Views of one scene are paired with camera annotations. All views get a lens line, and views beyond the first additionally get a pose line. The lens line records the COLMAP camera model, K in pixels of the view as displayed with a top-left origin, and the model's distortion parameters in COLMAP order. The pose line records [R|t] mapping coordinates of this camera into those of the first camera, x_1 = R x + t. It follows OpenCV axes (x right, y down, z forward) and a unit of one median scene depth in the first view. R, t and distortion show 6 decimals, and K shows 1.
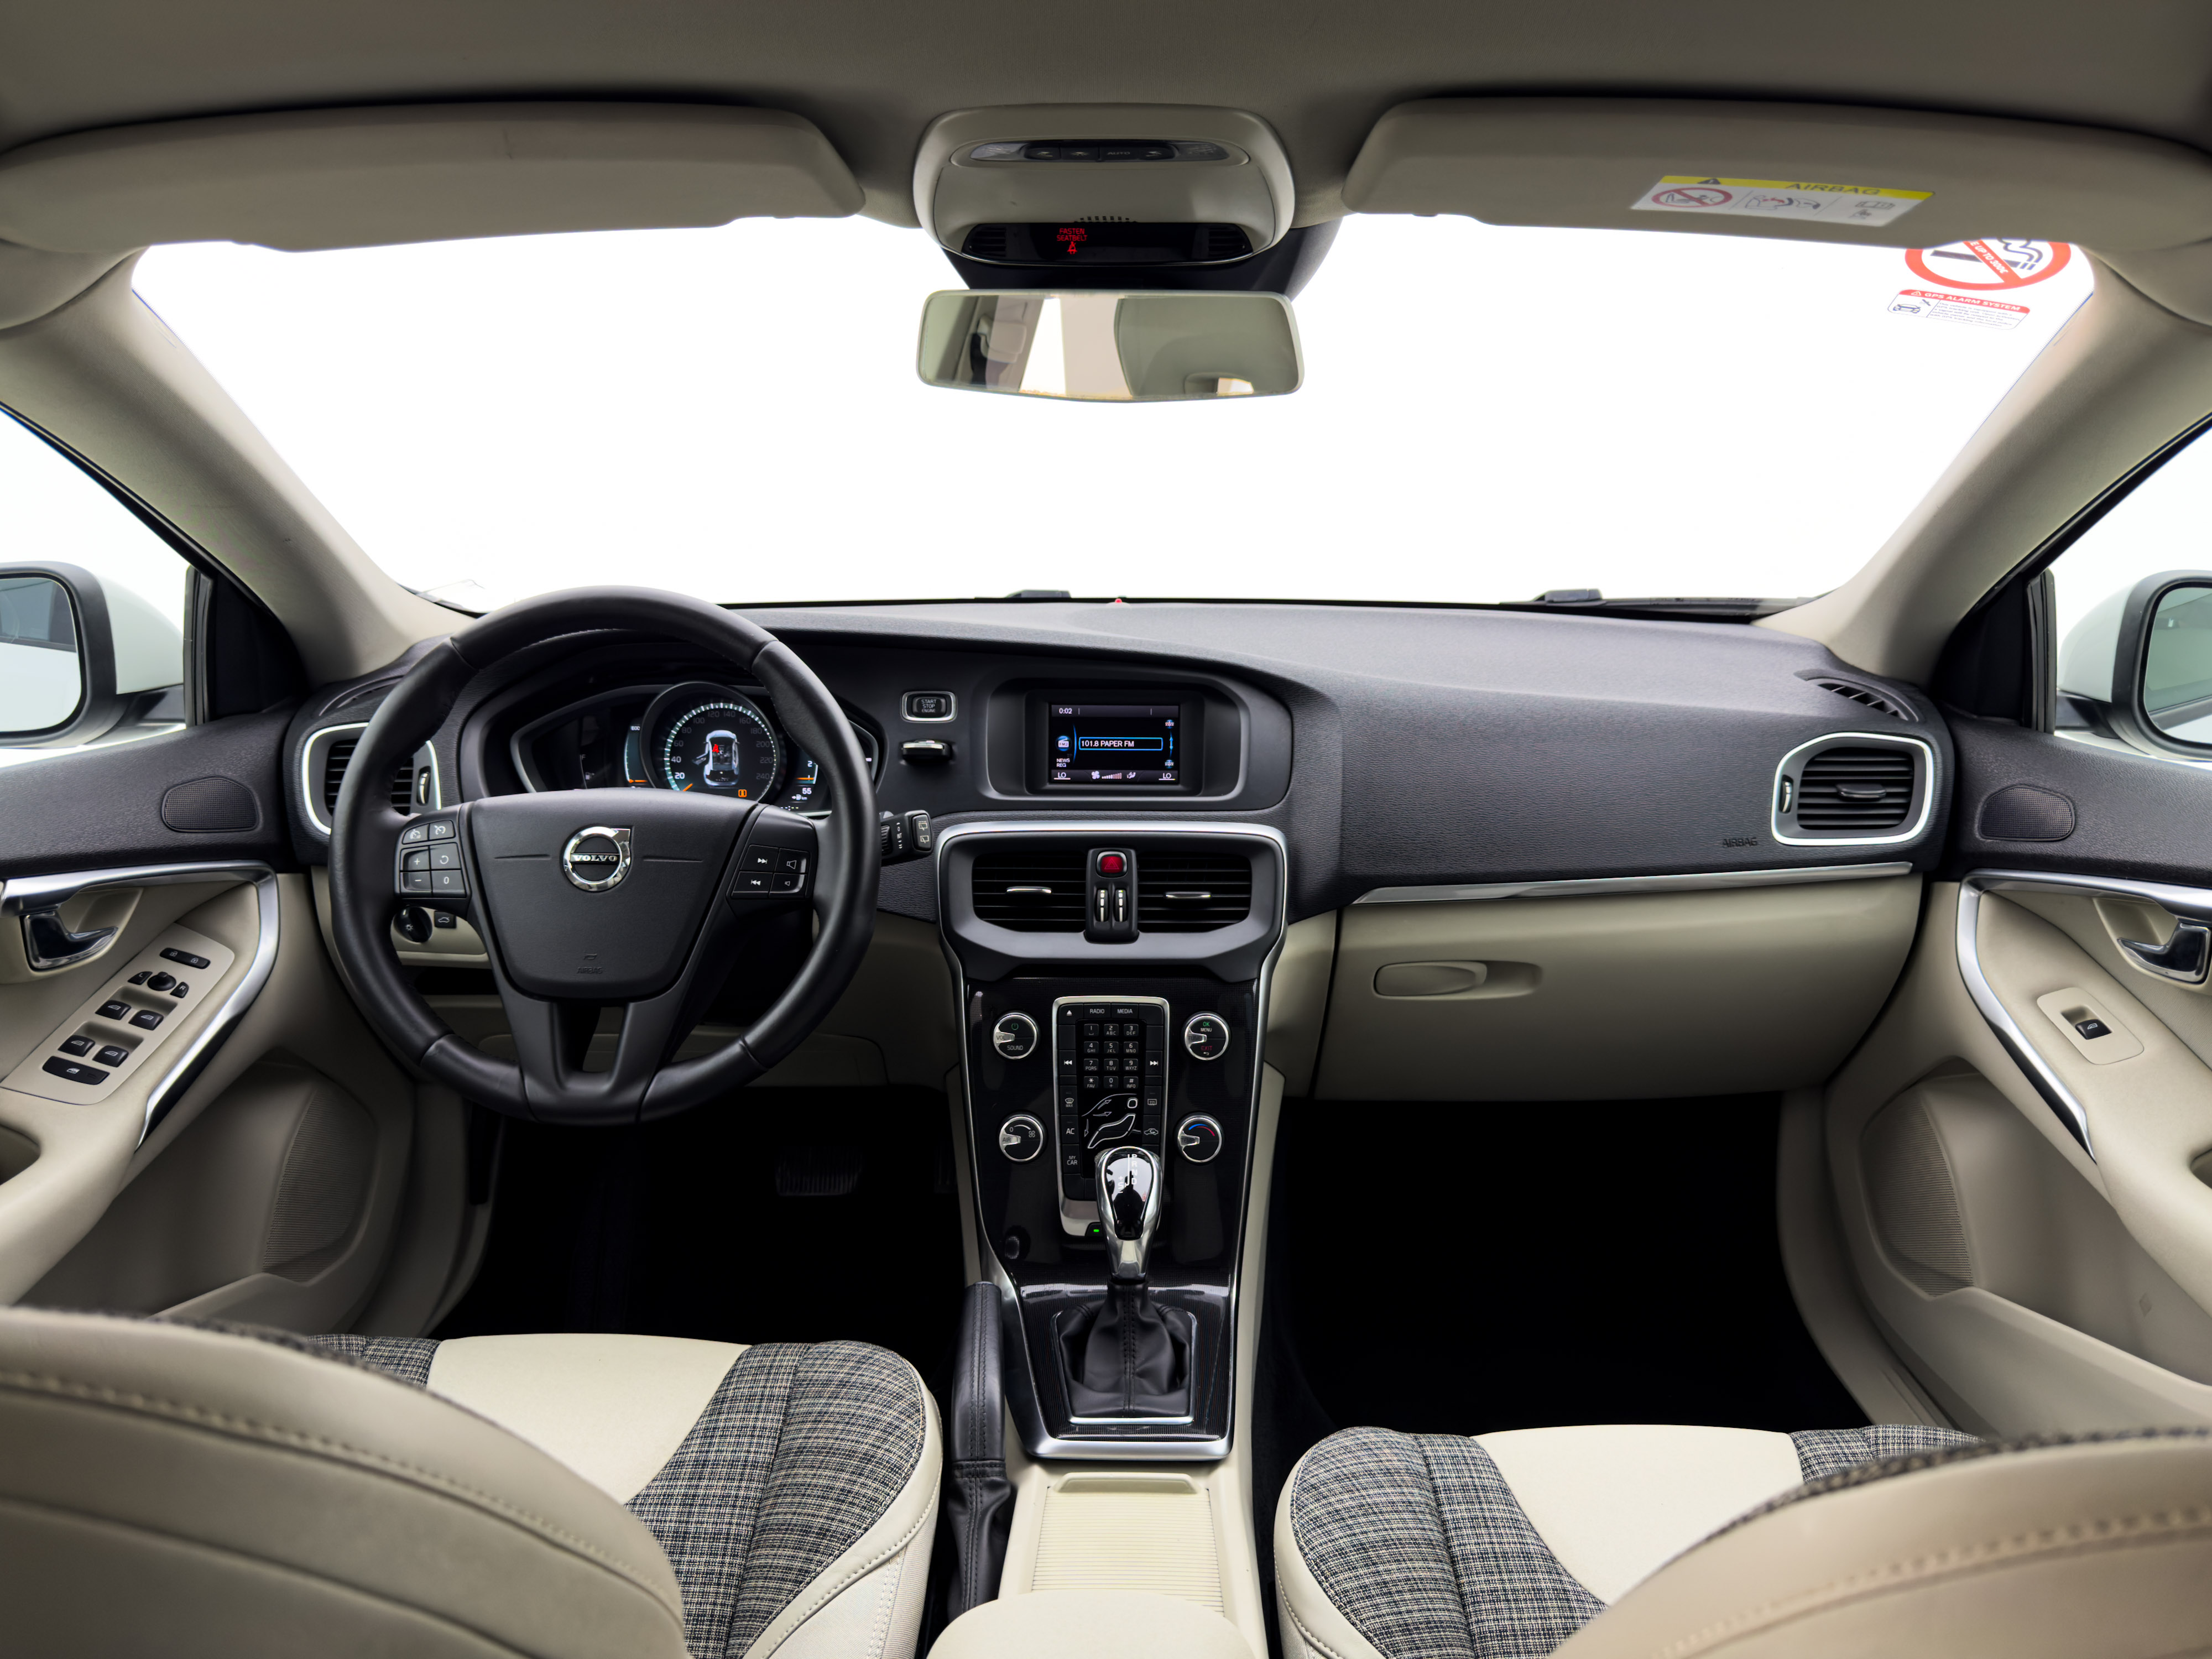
lens RADIAL K [[1505.1, 0, 1106.0], [0, 1505.1, 829.5], [0, 0, 1]] dist [0.129587, -0.001868]
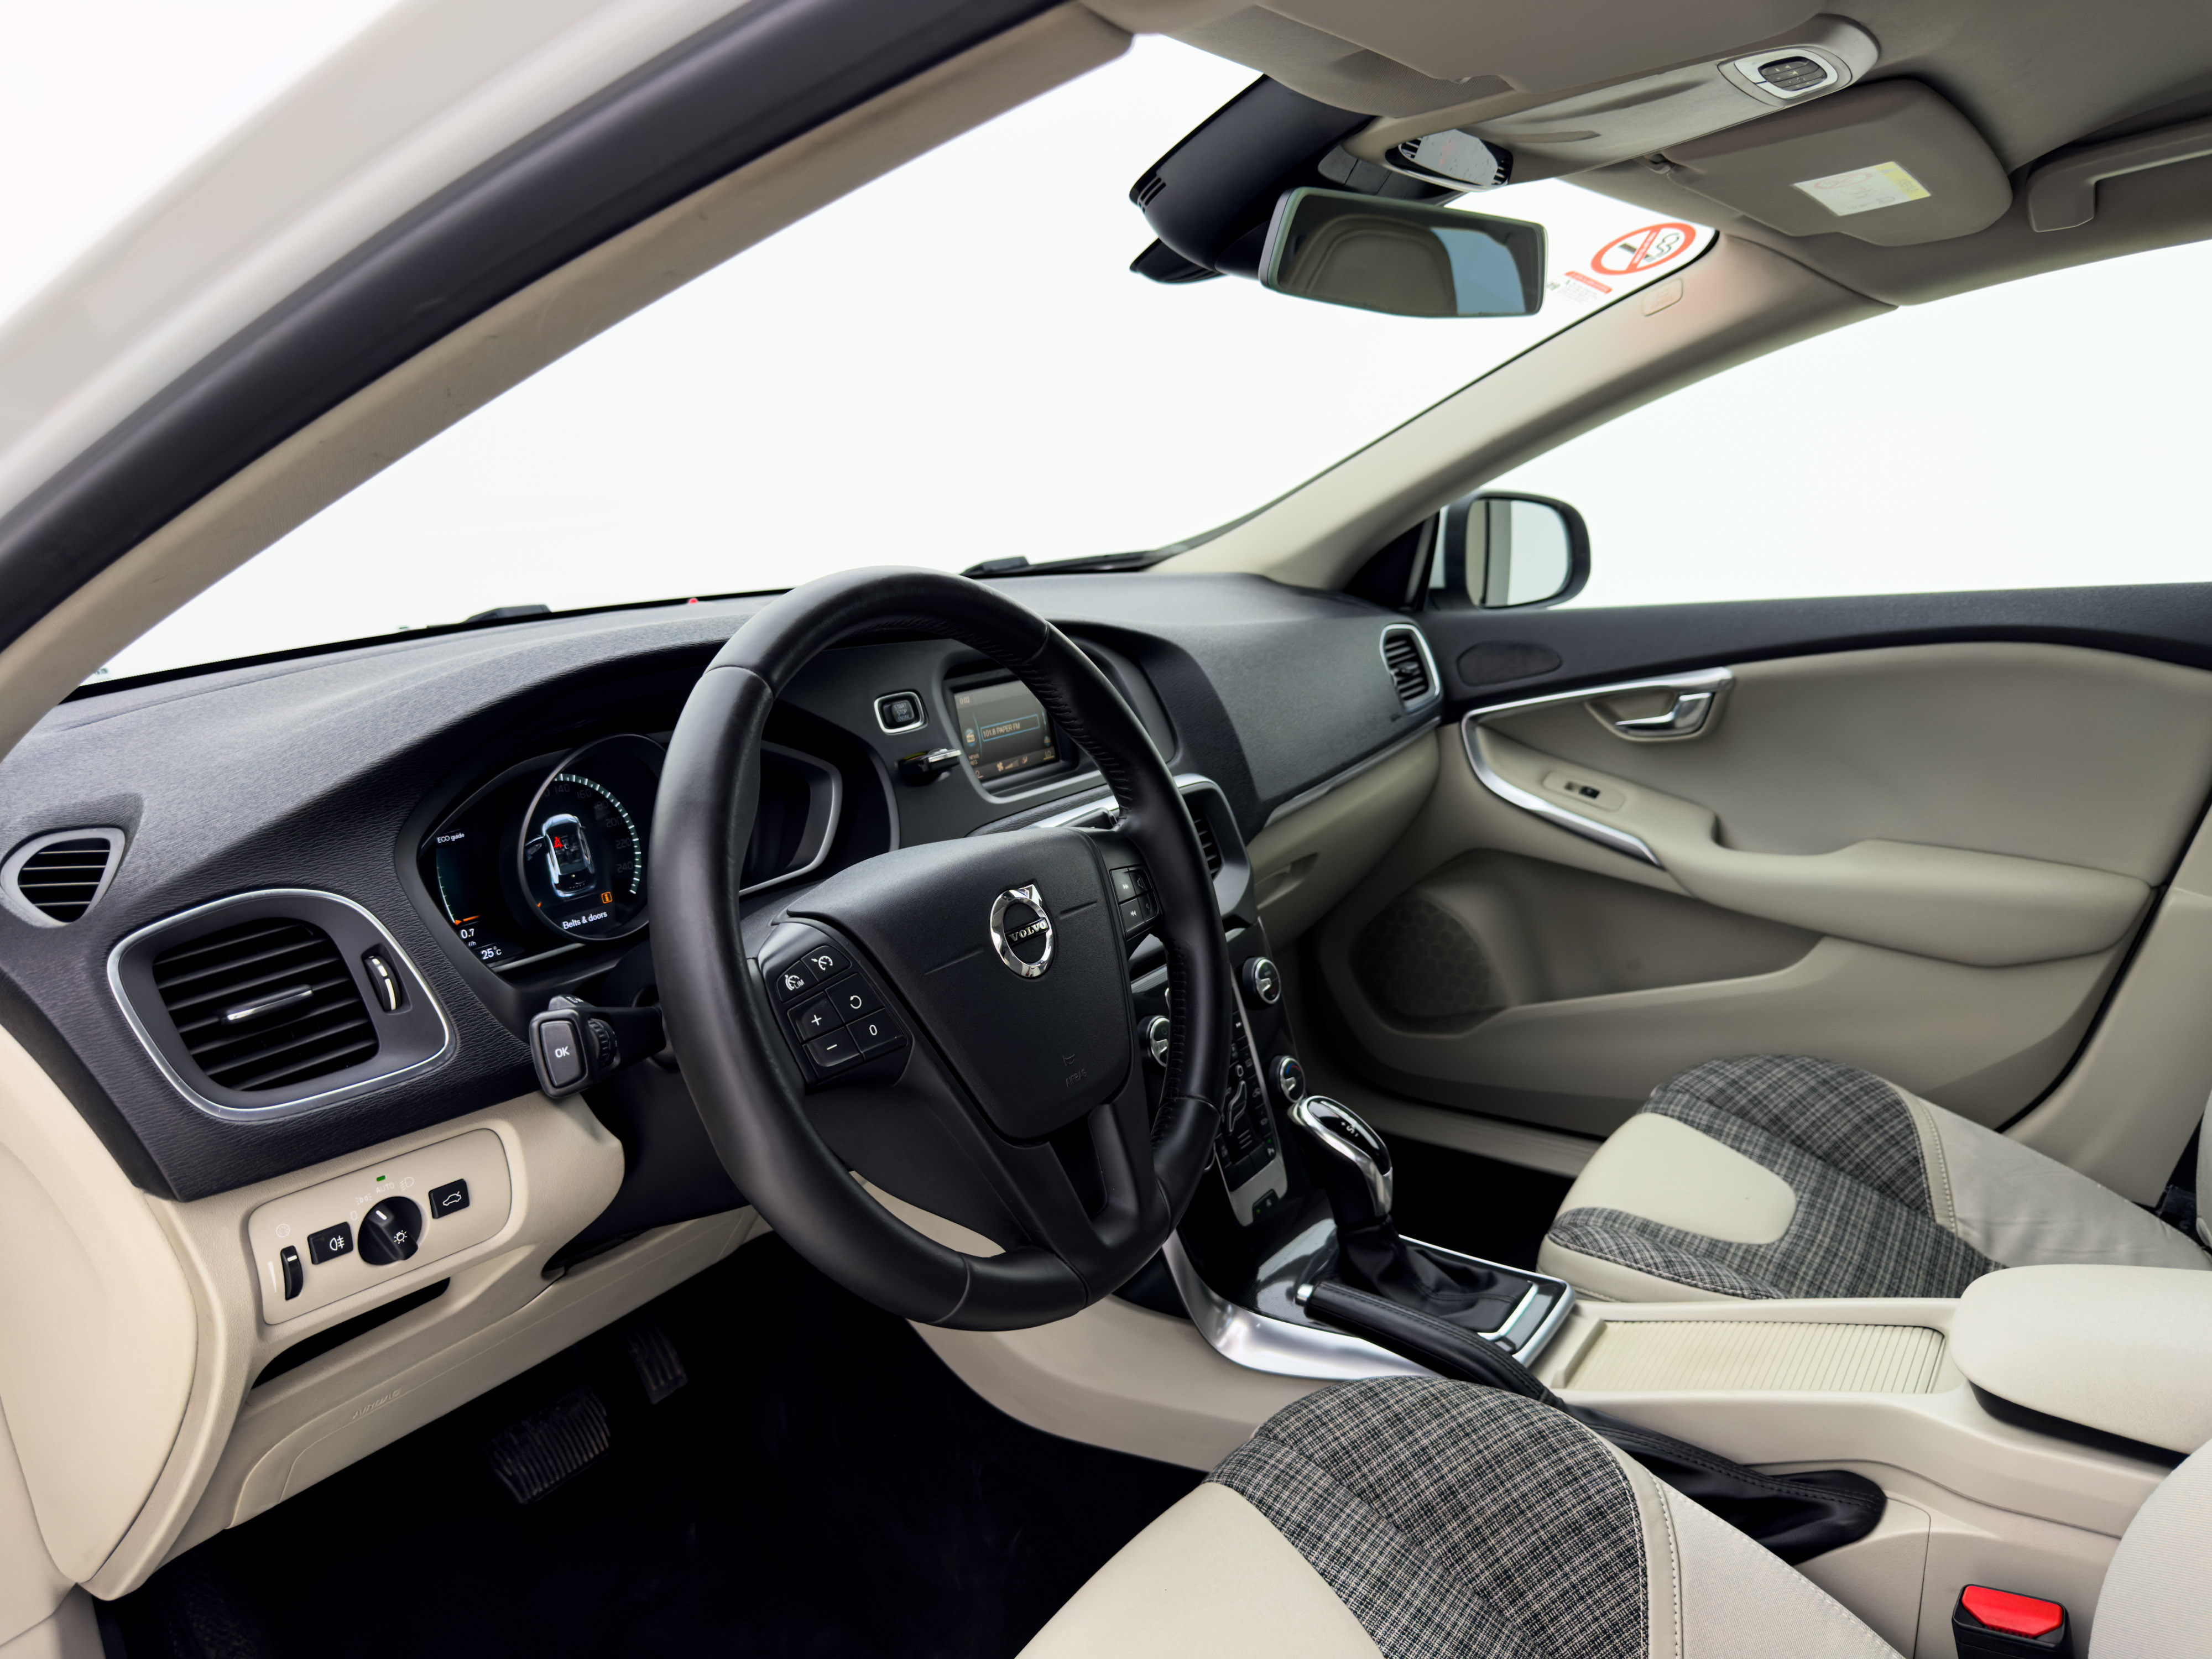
lens RADIAL K [[1550.8, 0, 1106.0], [0, 1550.8, 829.5], [0, 0, 1]] dist [-0.004650, -0.006350]
pose [[0.562965, -0.207921, 0.799900, -0.661101], [0.235608, 0.968052, 0.085811, -0.060477], [-0.792187, 0.140154, 0.593967, 0.409517]]
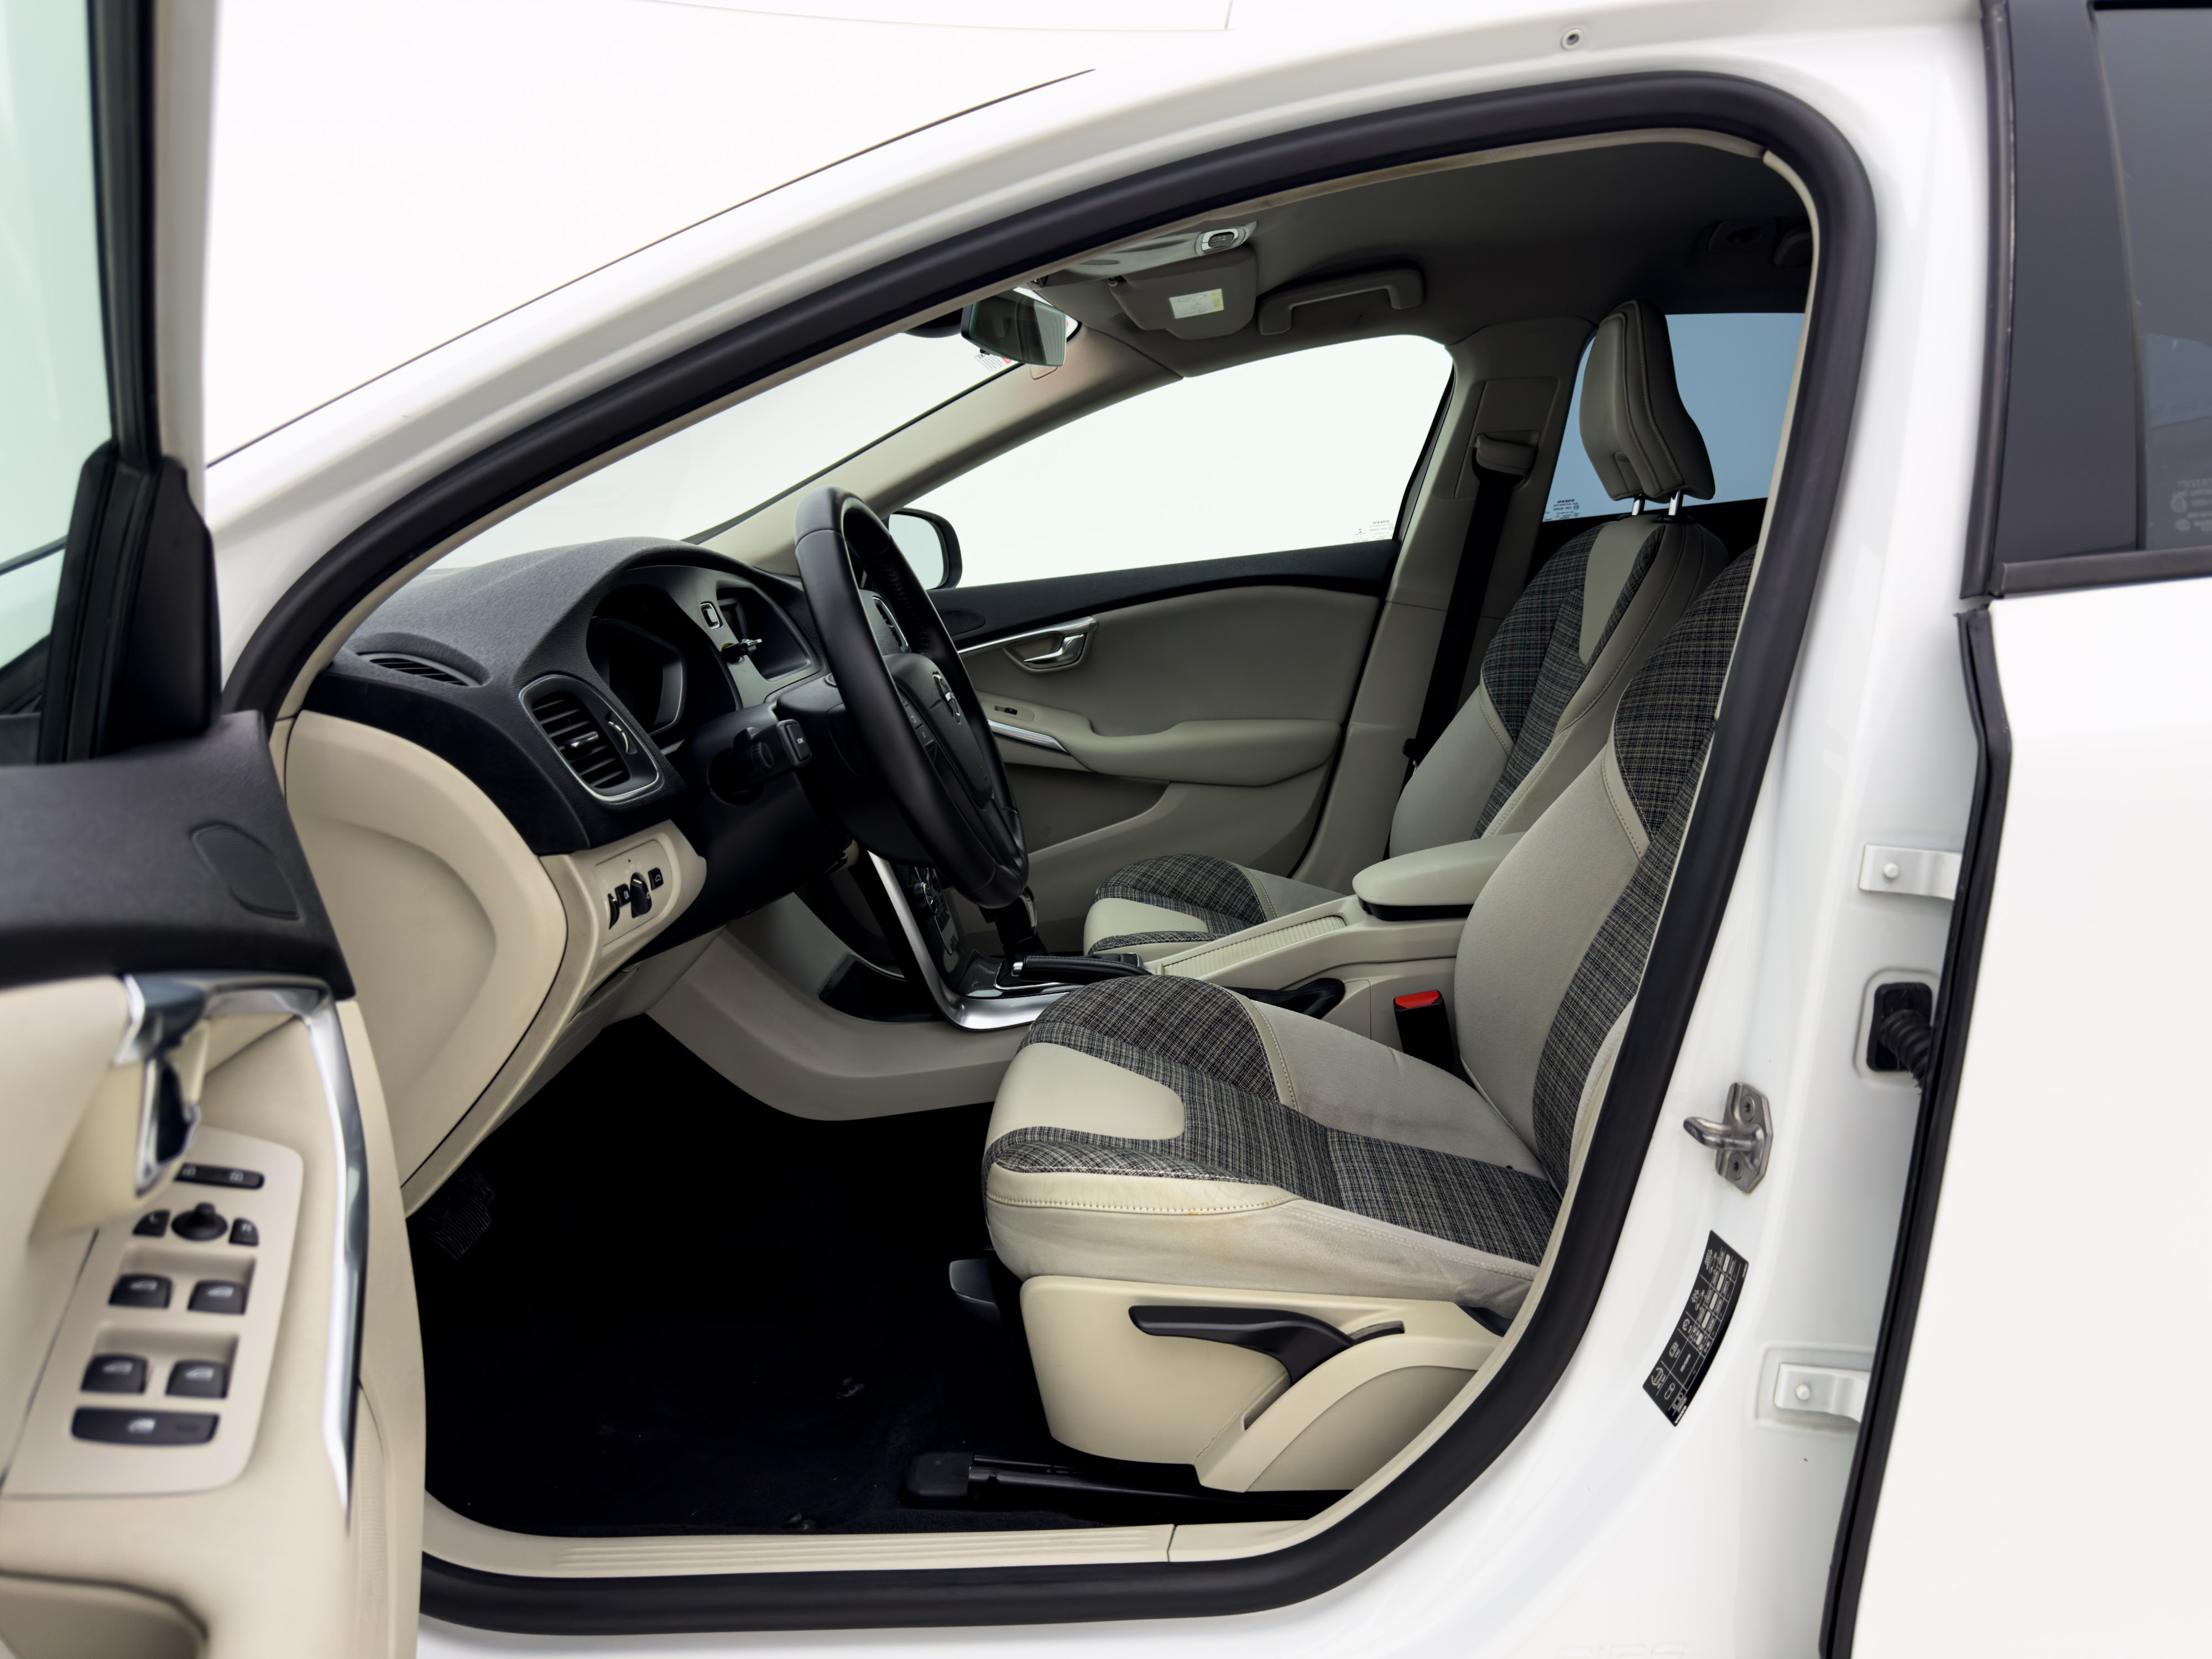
lens RADIAL K [[1505.1, 0, 1106.0], [0, 1505.1, 829.5], [0, 0, 1]] dist [0.129587, -0.001868]
pose [[0.035306, -0.202173, 0.978713, -1.169667], [0.287584, 0.939955, 0.183793, -0.051058], [-0.957104, 0.274974, 0.091328, 0.605027]]
